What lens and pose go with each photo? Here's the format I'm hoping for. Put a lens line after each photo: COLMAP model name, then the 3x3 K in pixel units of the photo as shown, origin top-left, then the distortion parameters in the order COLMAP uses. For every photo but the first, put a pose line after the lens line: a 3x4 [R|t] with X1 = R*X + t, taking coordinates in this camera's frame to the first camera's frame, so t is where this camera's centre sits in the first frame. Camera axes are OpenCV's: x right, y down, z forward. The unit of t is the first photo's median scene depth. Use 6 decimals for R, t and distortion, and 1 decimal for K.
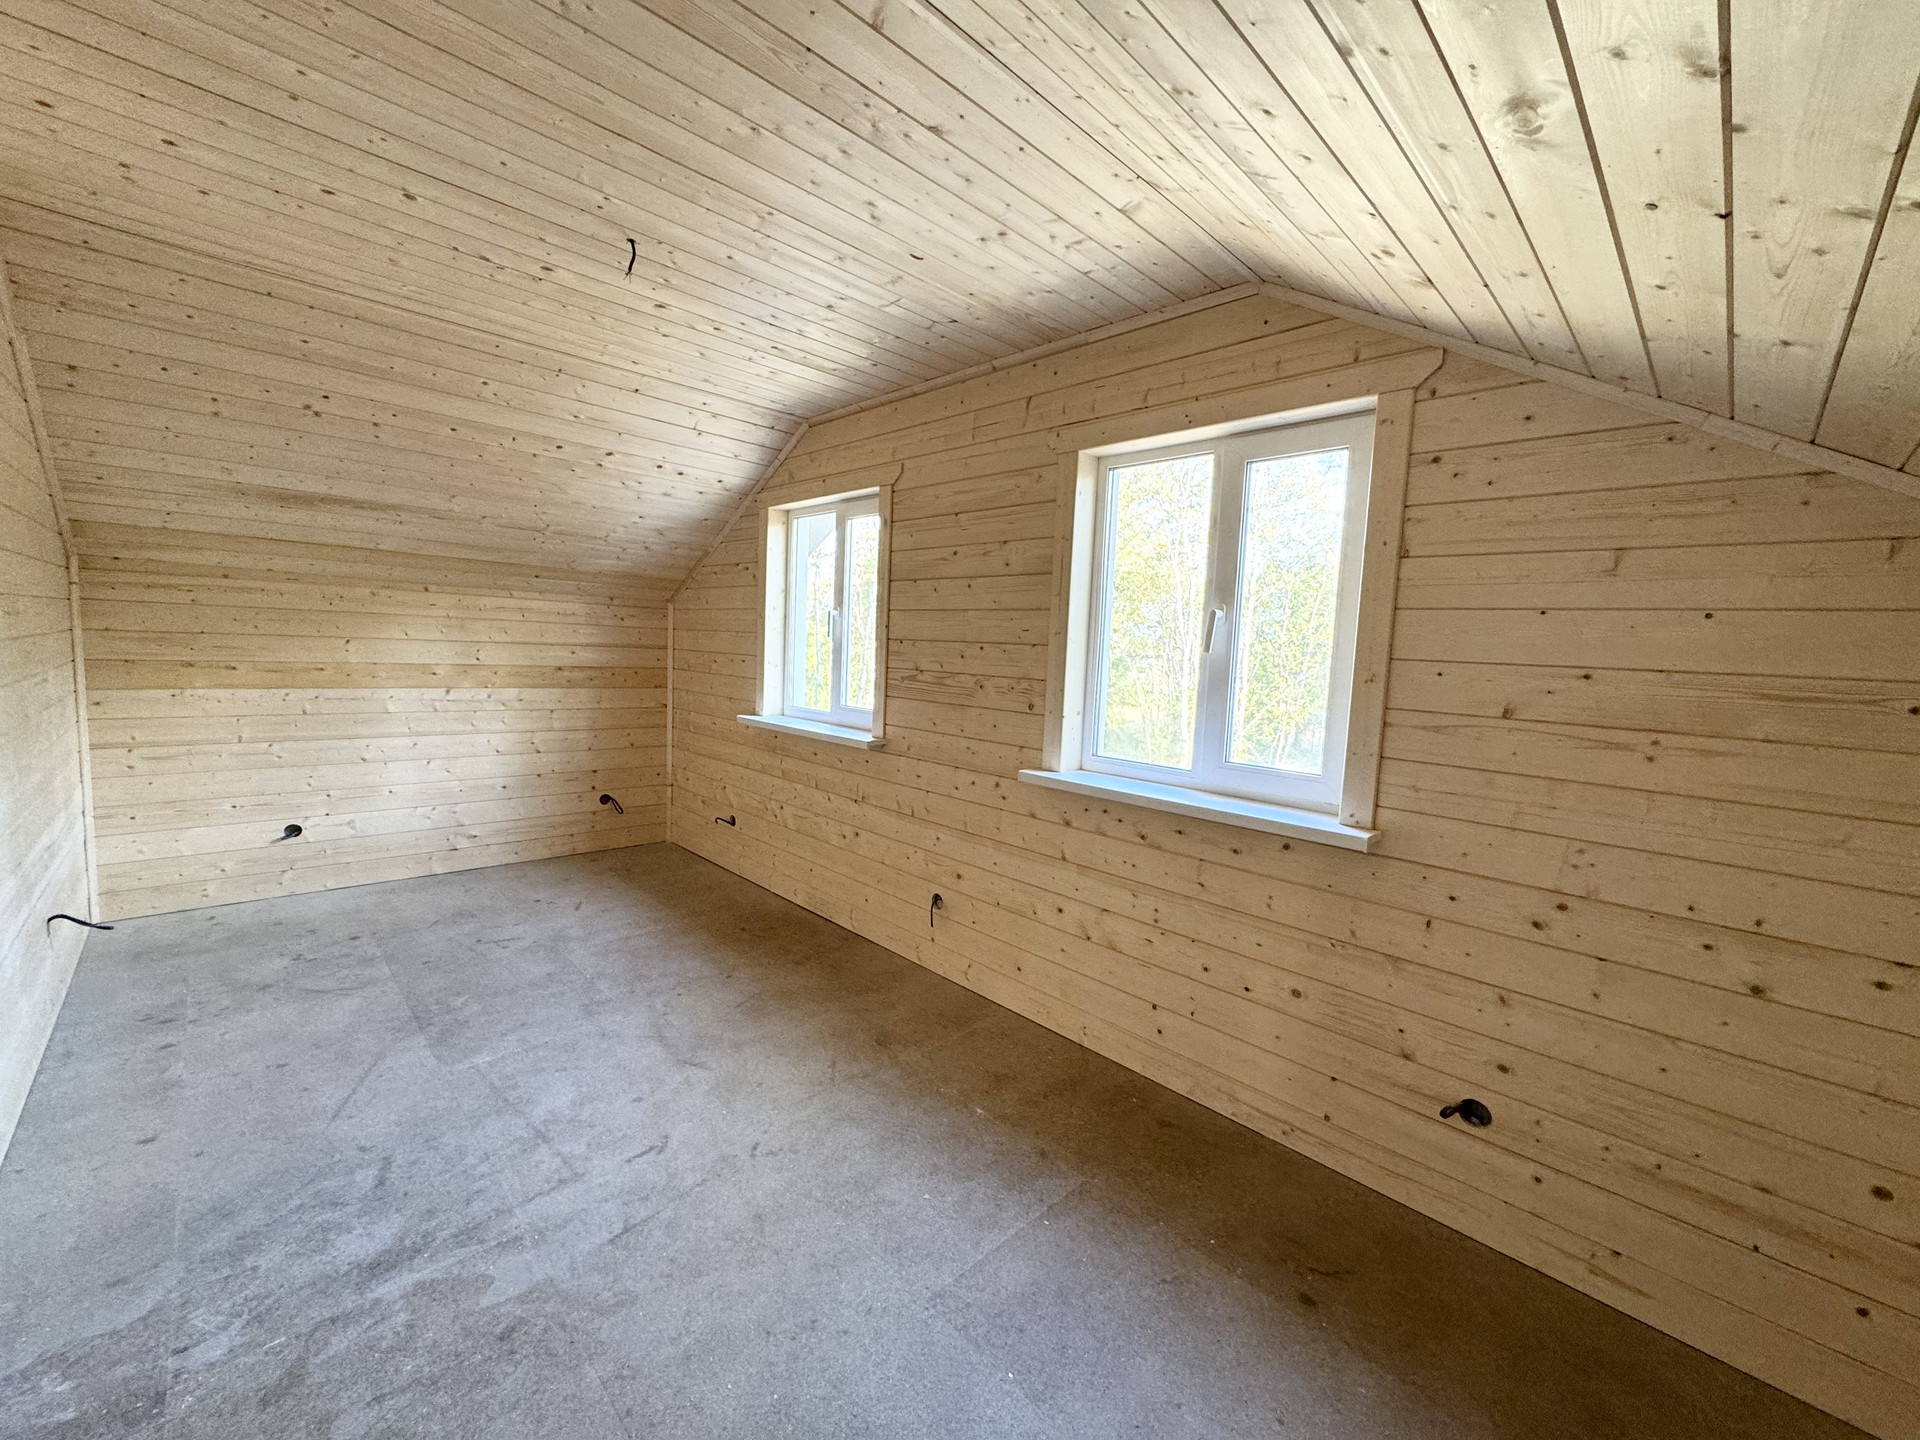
lens RADIAL K [[767.8, 0, 966.9], [0, 767.8, 723.0], [0, 0, 1]] dist [-0.000839, -0.000711]
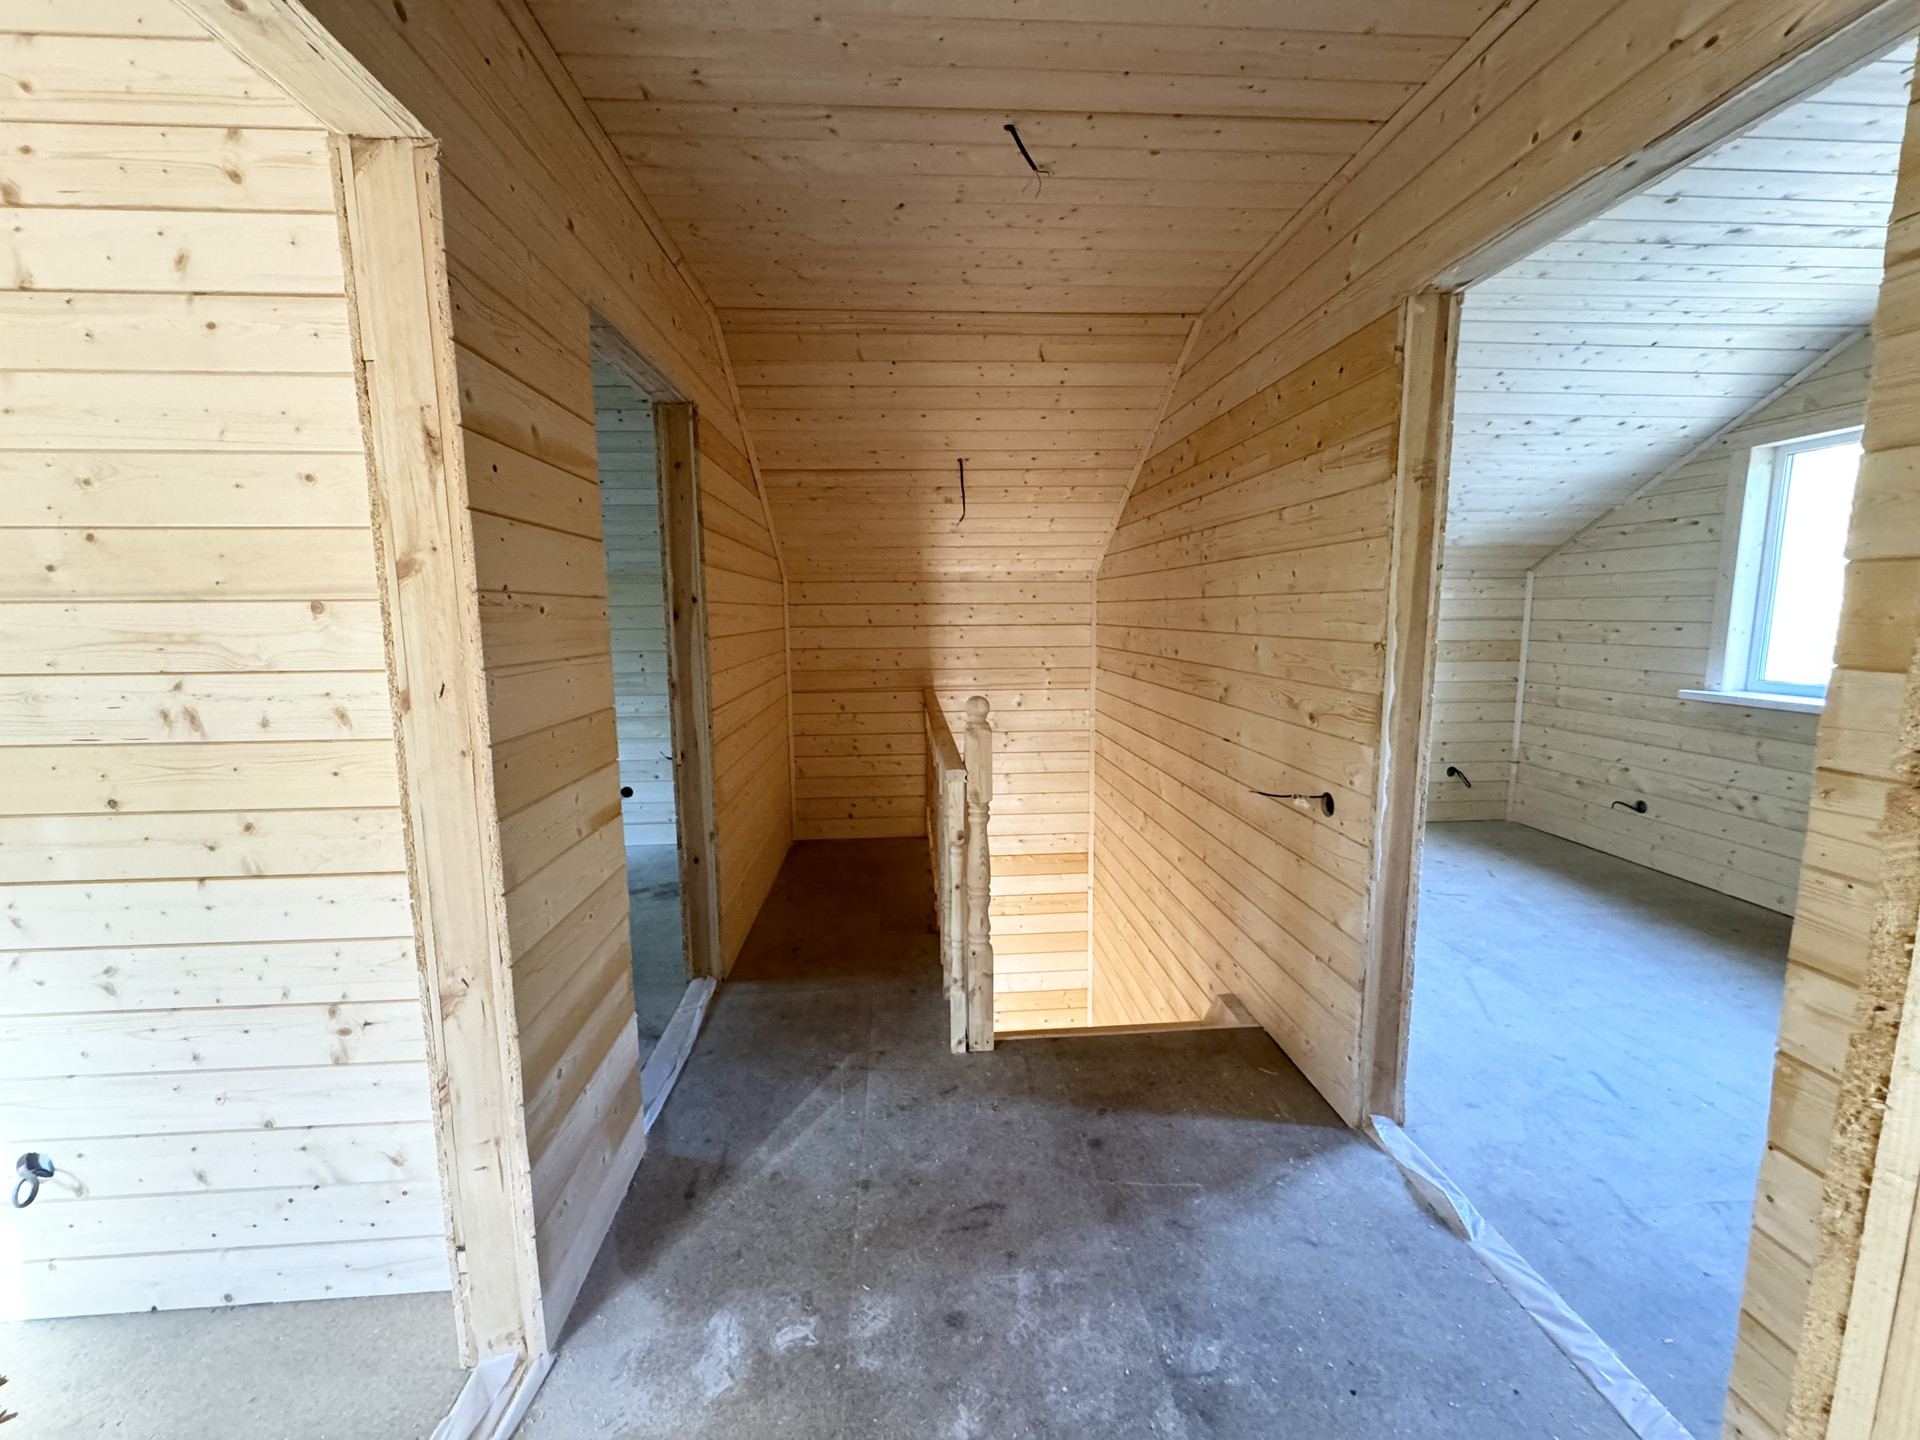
lens RADIAL K [[767.8, 0, 961.6], [0, 767.8, 719.5], [0, 0, 1]] dist [-0.000839, -0.000711]
pose [[0.764316, 0.039167, -0.643651, -0.528333], [-0.022298, 0.999162, 0.034323, 0.017782], [0.644456, -0.011882, 0.764549, -0.318323]]
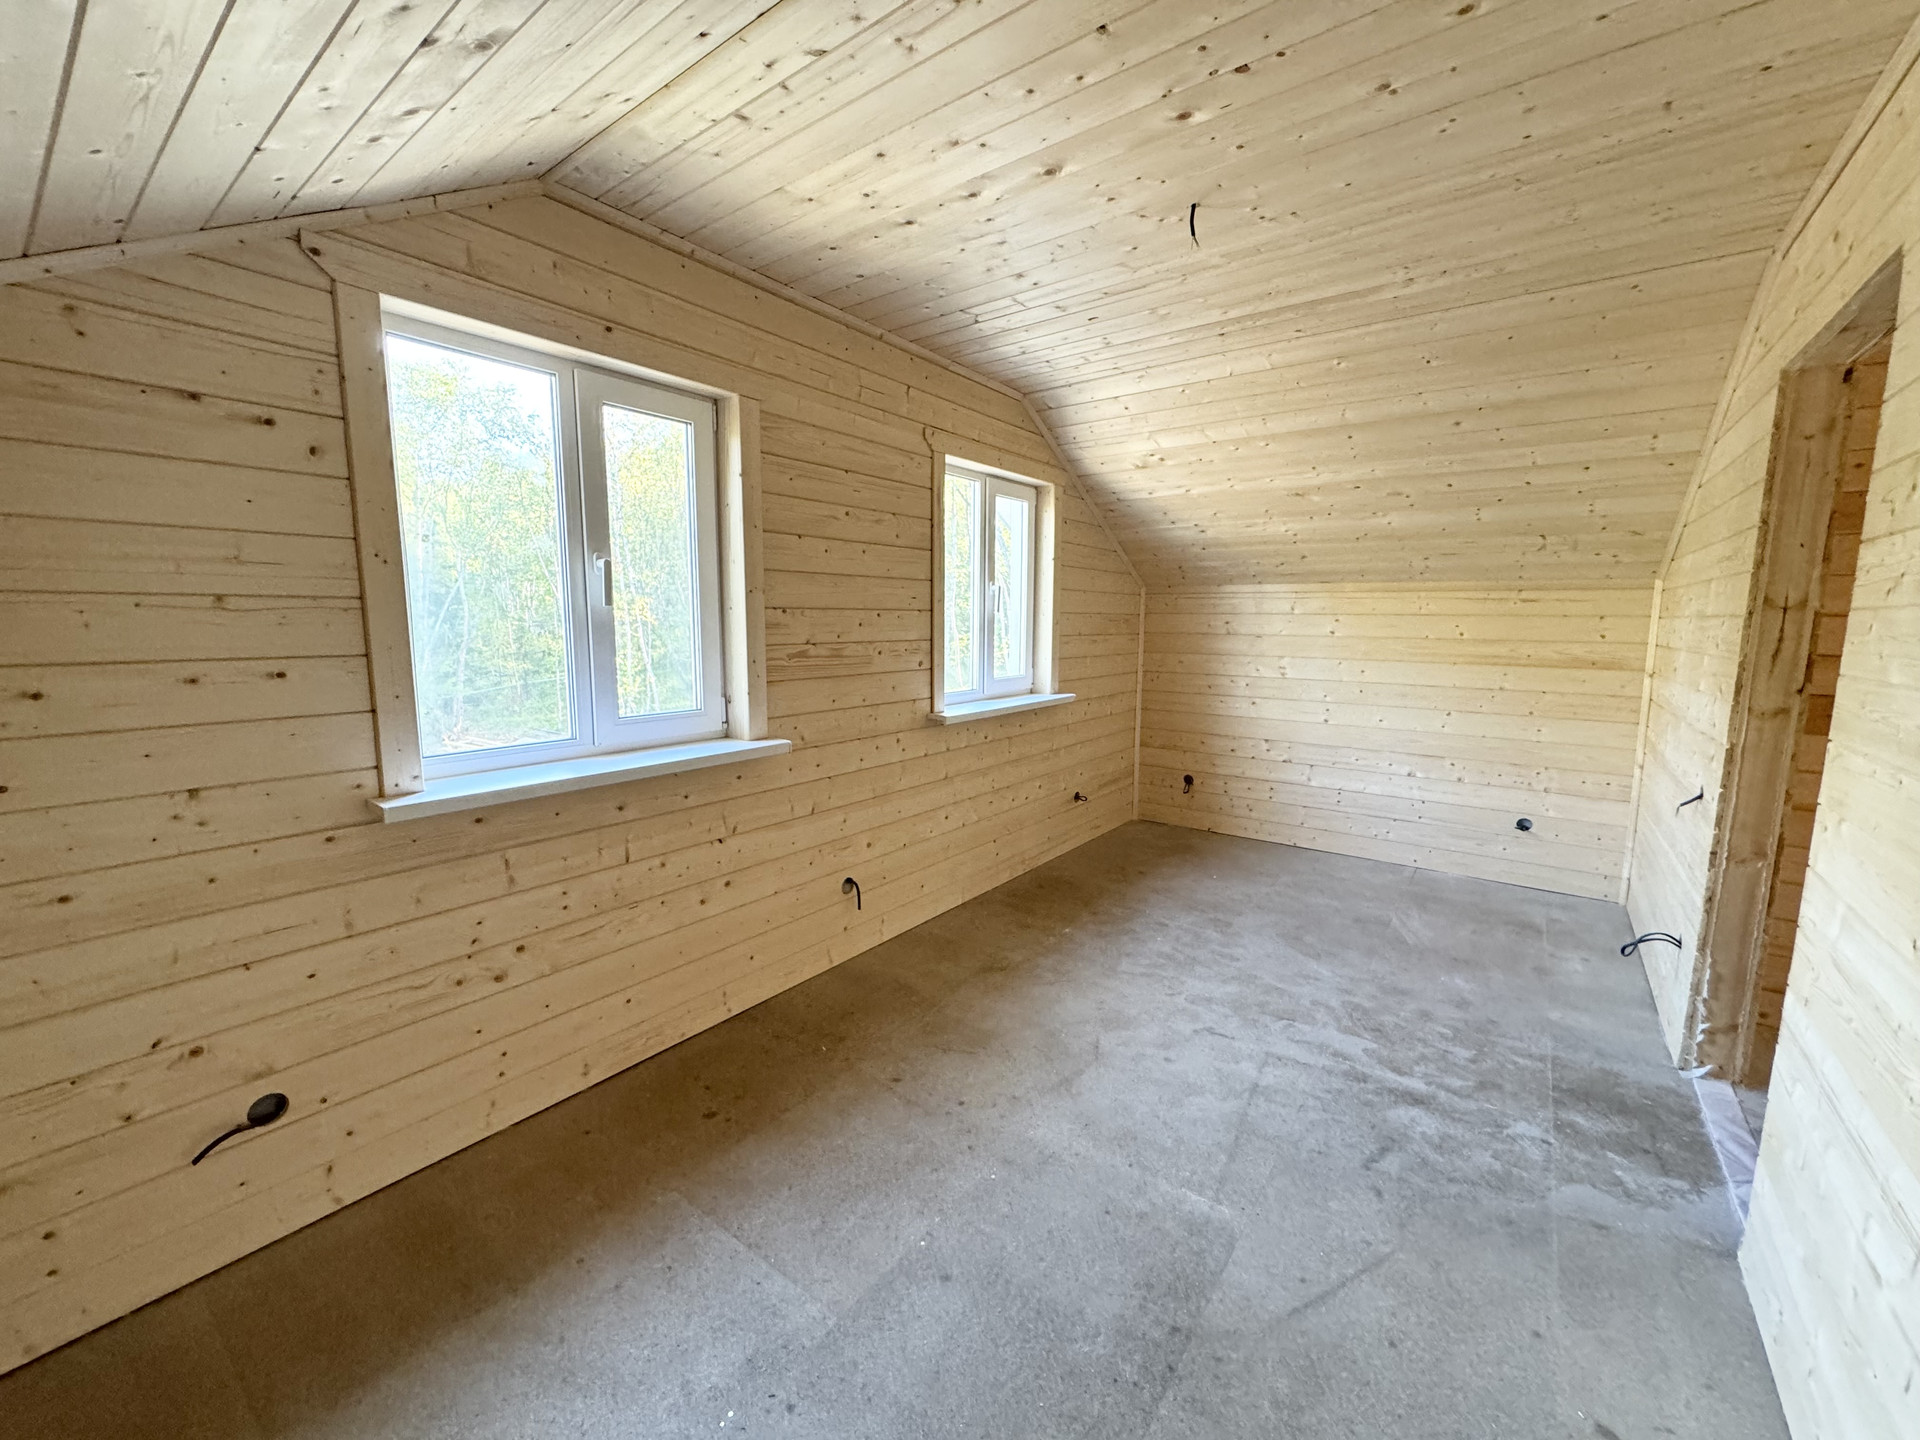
lens RADIAL K [[767.8, 0, 952.0], [0, 767.8, 719.4], [0, 0, 1]] dist [-0.000839, -0.000711]
pose [[-0.145771, -0.180308, 0.972749, -1.058127], [0.081718, 0.977697, 0.193471, -0.157976], [-0.985938, 0.107694, -0.127785, 1.095898]]
